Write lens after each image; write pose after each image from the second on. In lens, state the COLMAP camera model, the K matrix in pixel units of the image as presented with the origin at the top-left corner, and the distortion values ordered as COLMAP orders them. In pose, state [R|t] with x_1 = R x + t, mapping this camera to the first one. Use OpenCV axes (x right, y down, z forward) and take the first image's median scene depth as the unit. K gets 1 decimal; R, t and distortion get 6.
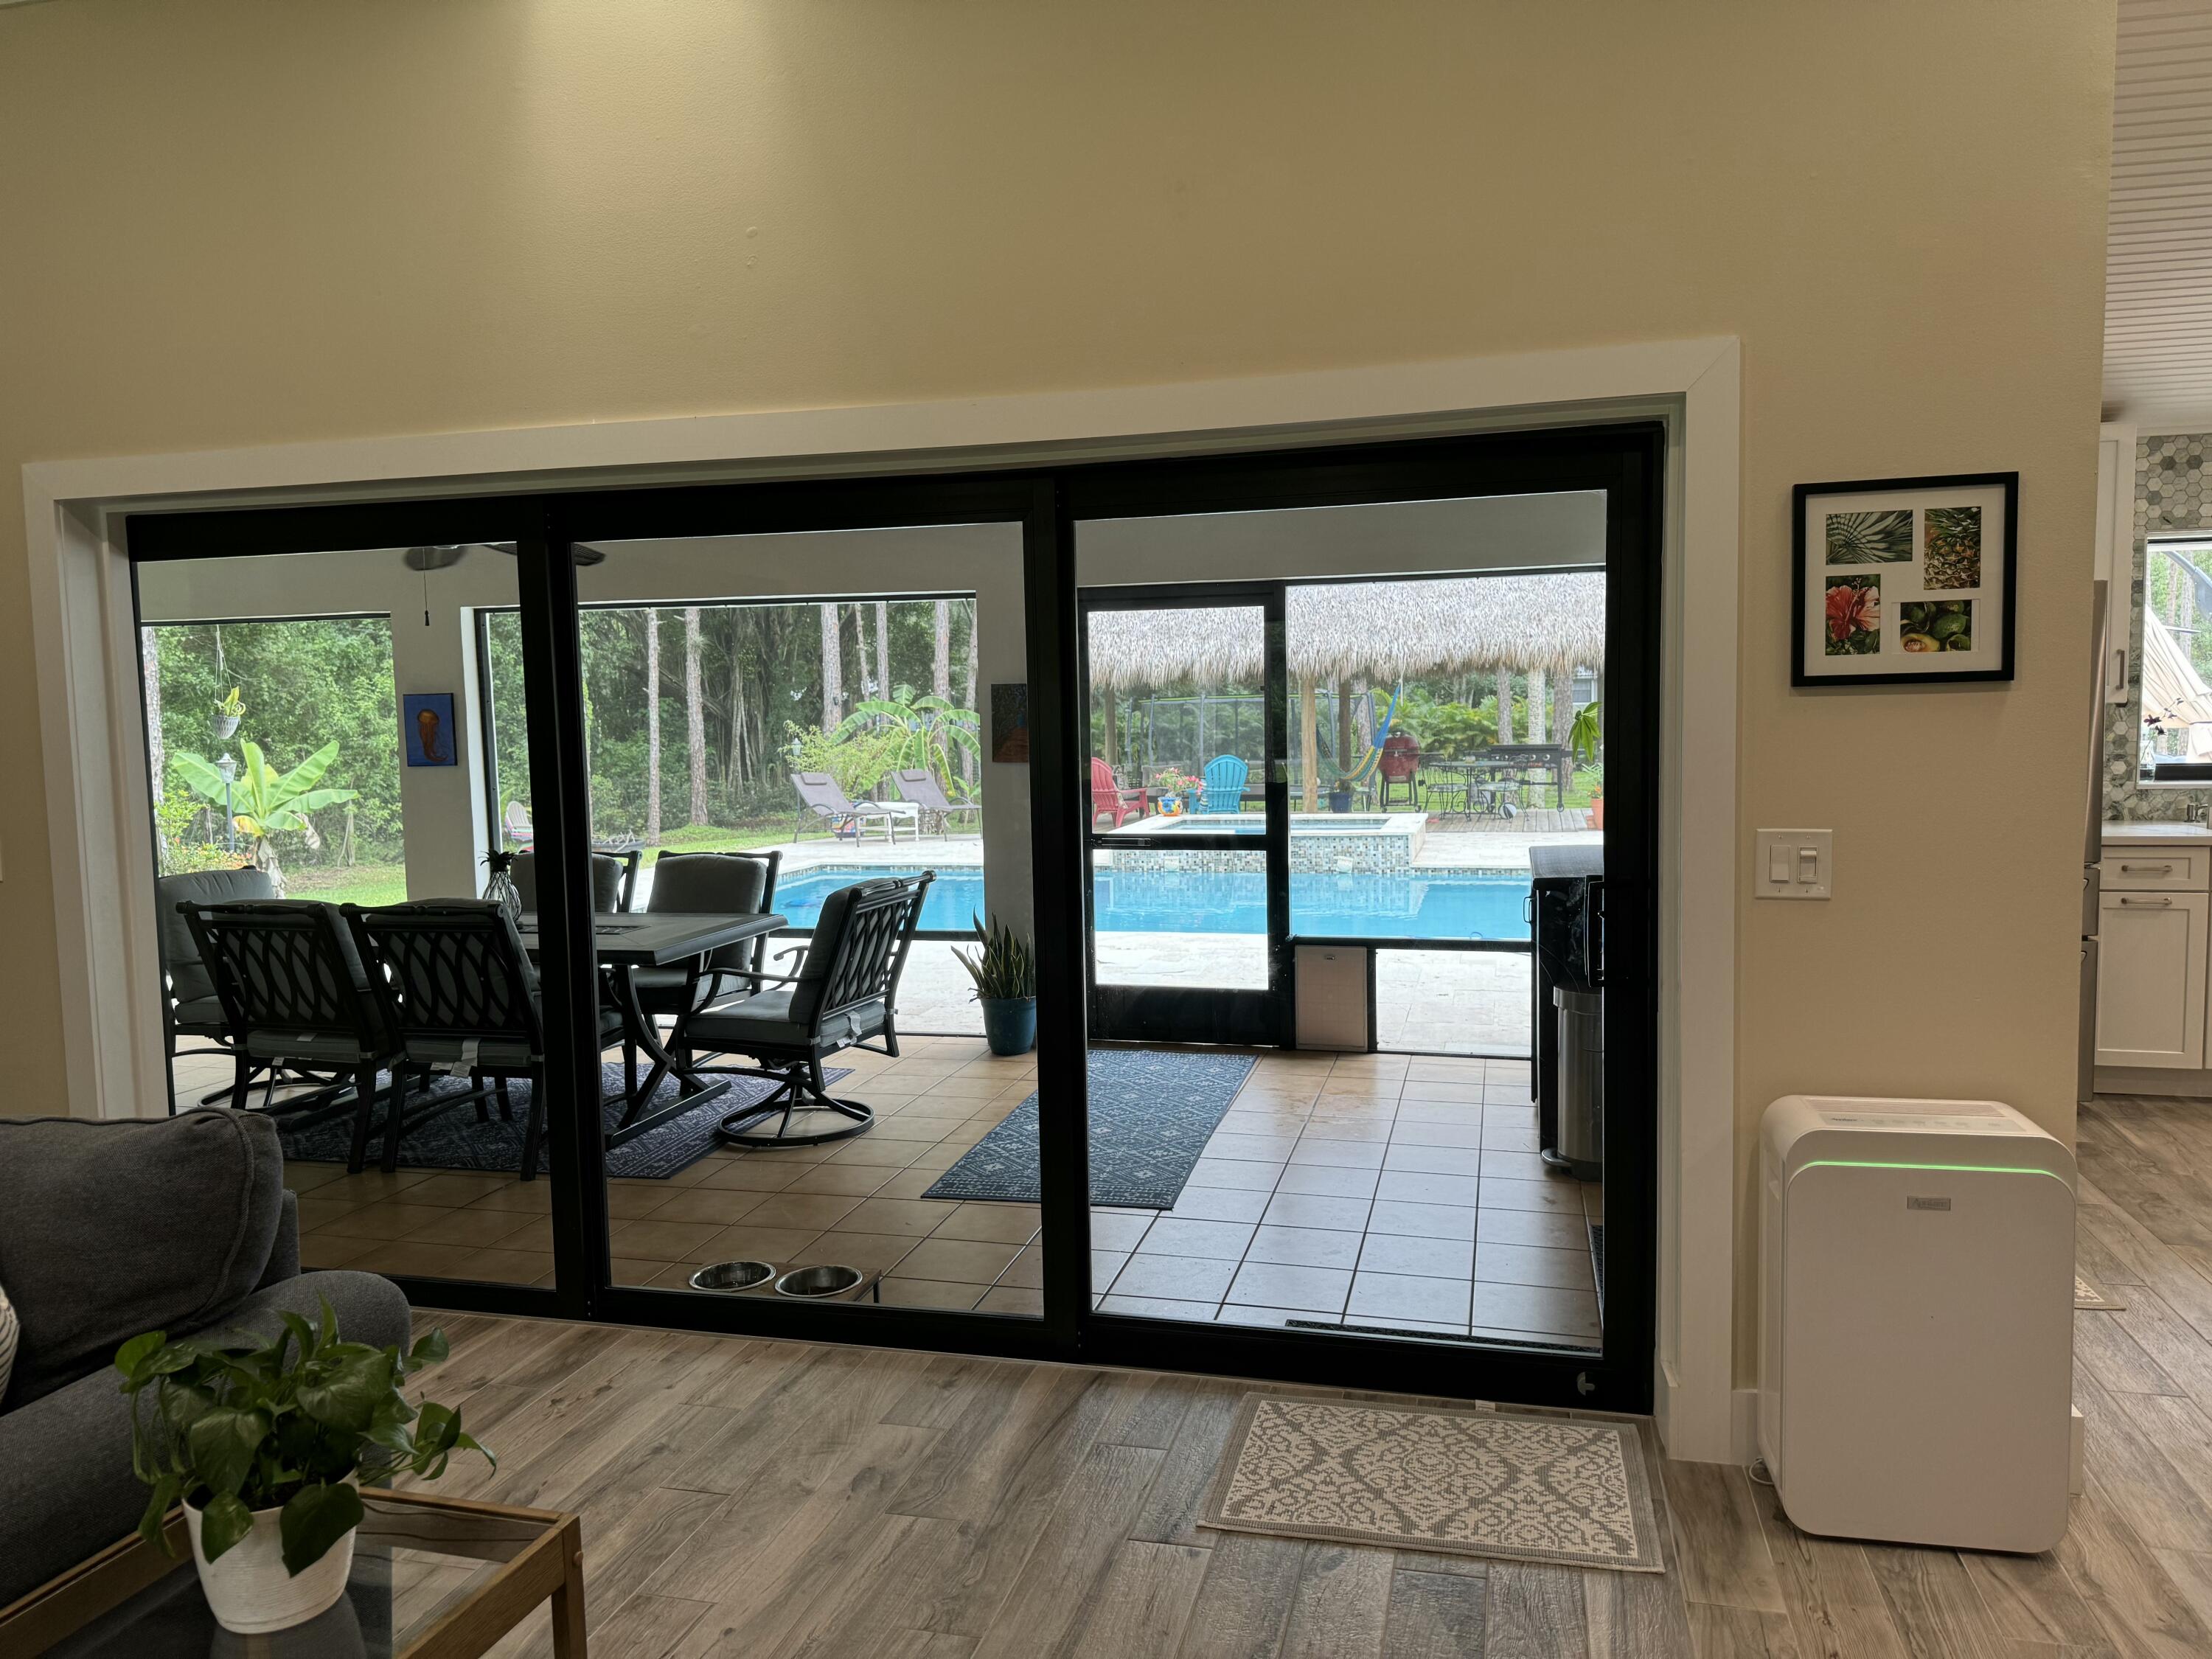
lens RADIAL K [[1551.8, 0, 1098.7], [0, 1551.8, 835.4], [0, 0, 1]] dist [0.065658, -0.079642]
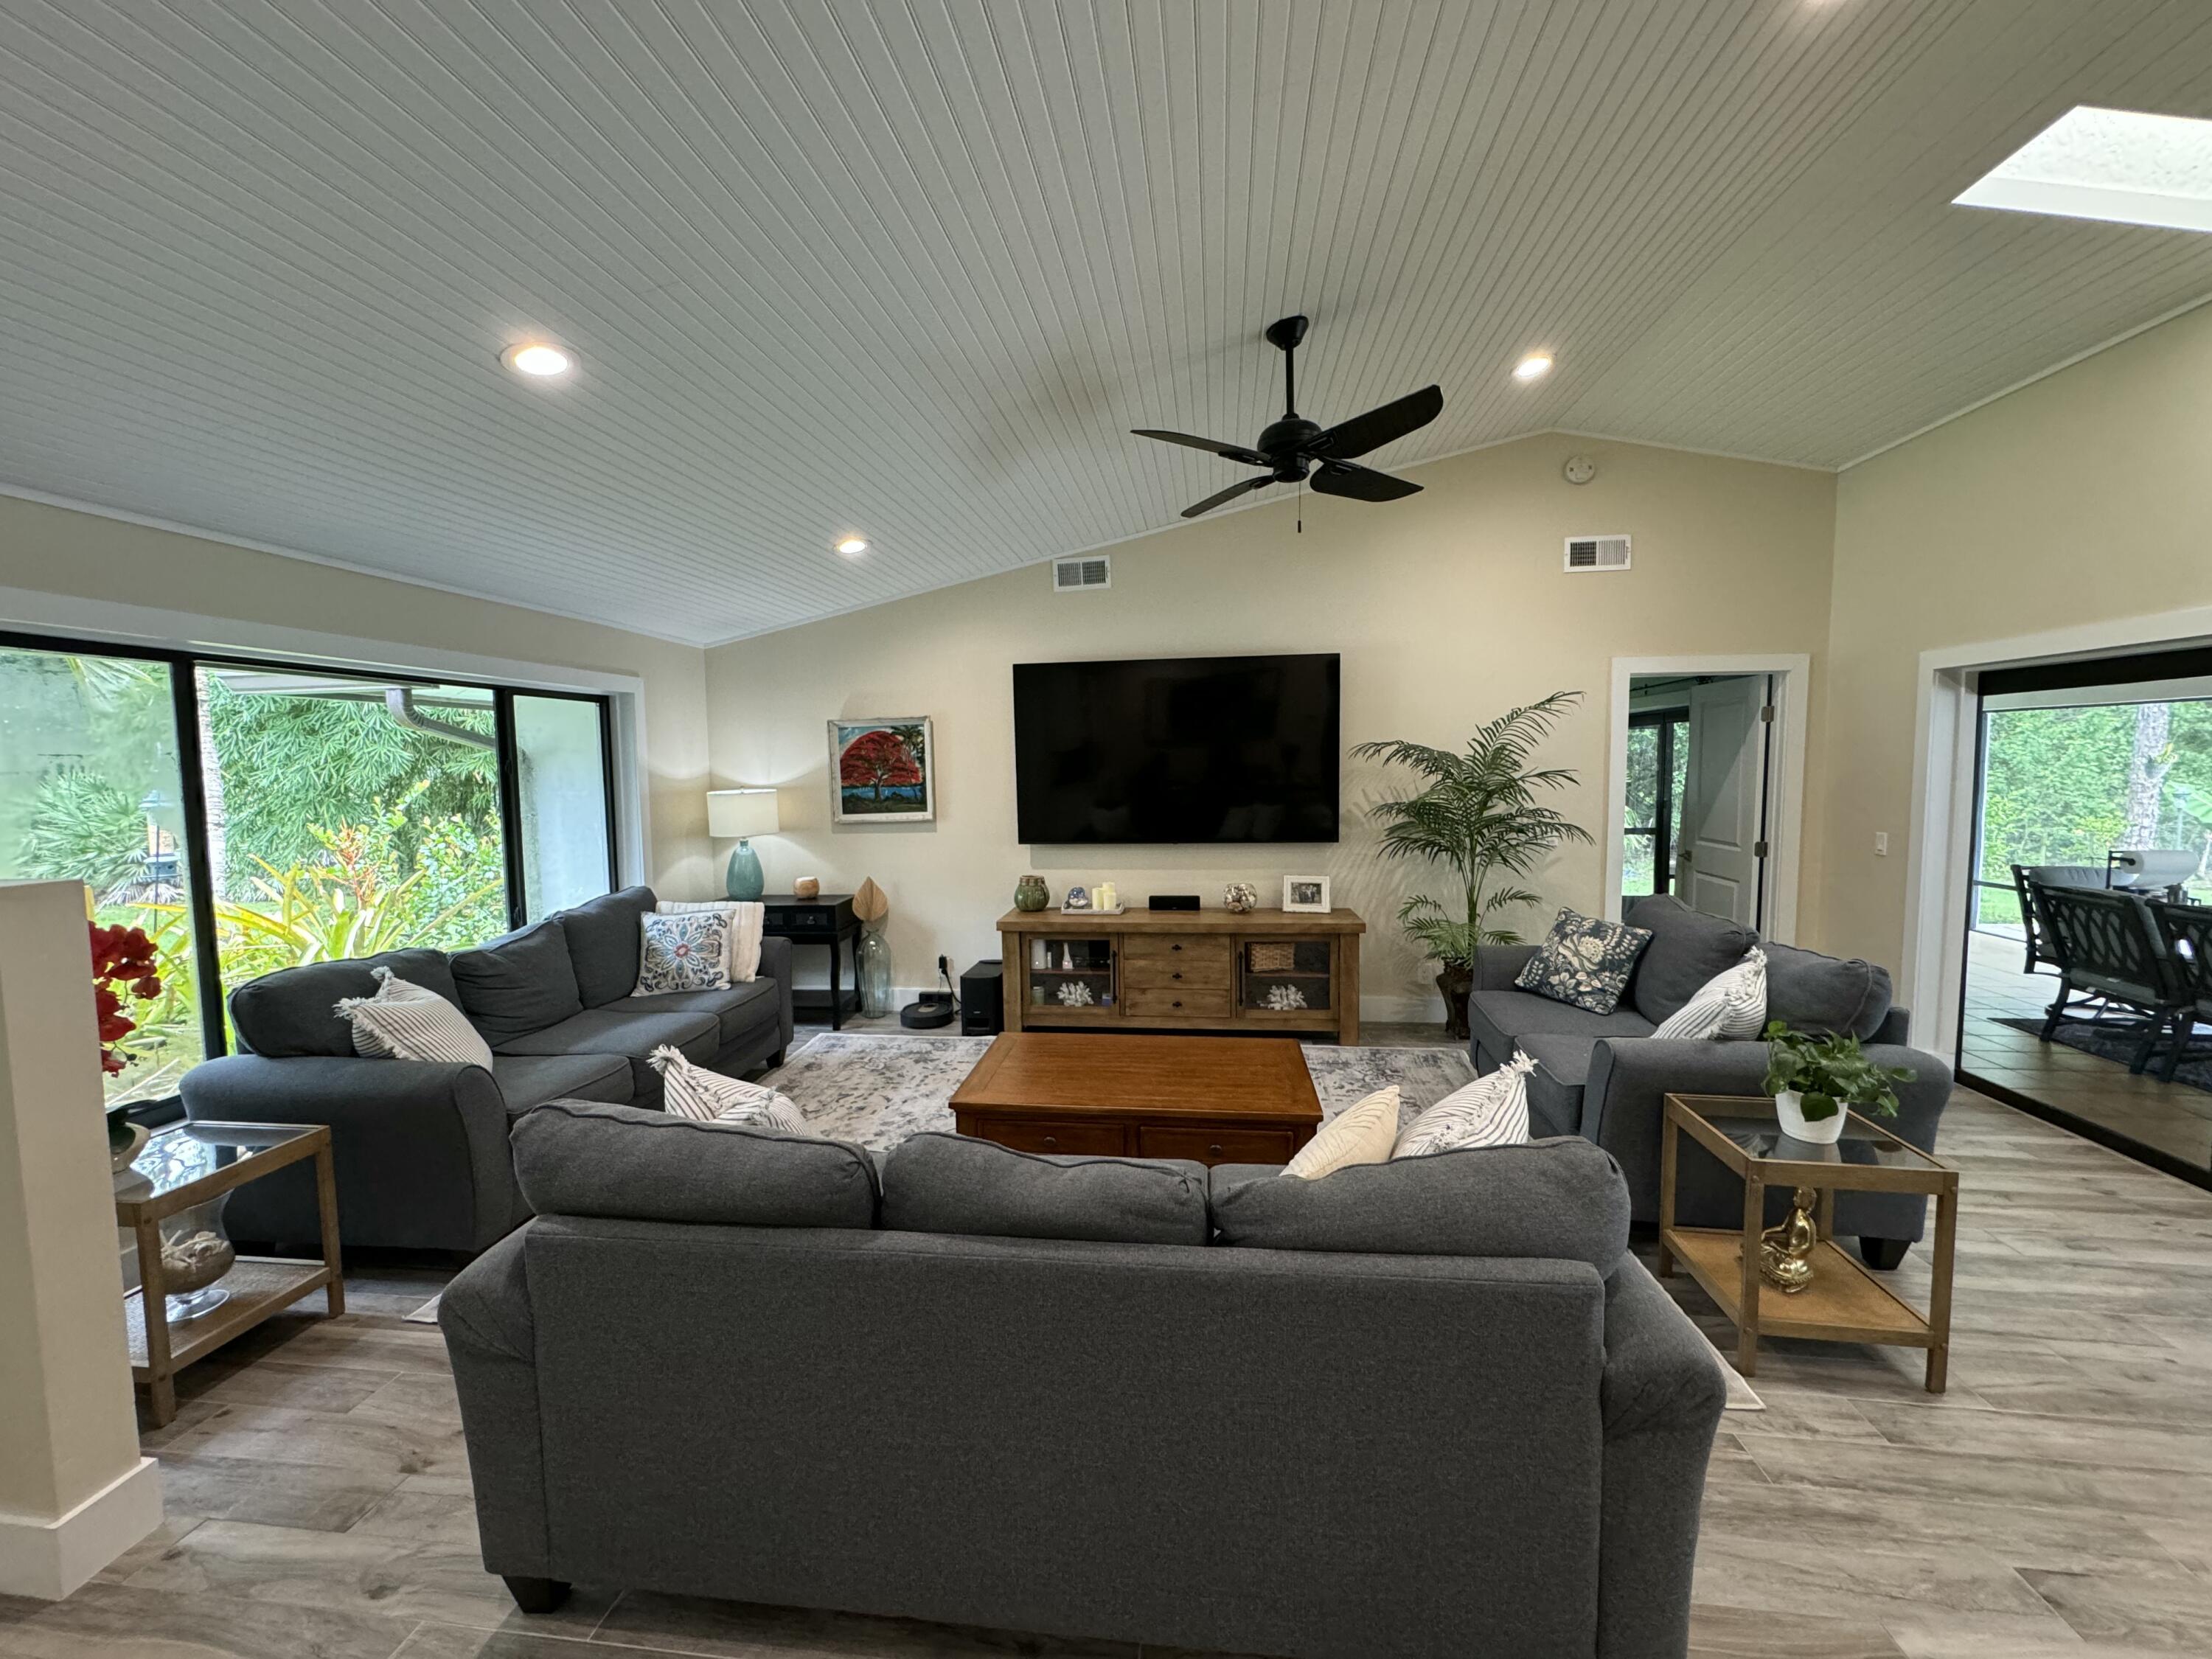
lens RADIAL K [[880.8, 0, 1102.2], [0, 880.8, 831.4], [0, 0, 1]] dist [-0.004646, 0.000300]
pose [[0.126682, 0.097484, -0.987142, 0.231193], [-0.075425, 0.993225, 0.088405, -0.020205], [0.989072, 0.063256, 0.133176, -0.129777]]
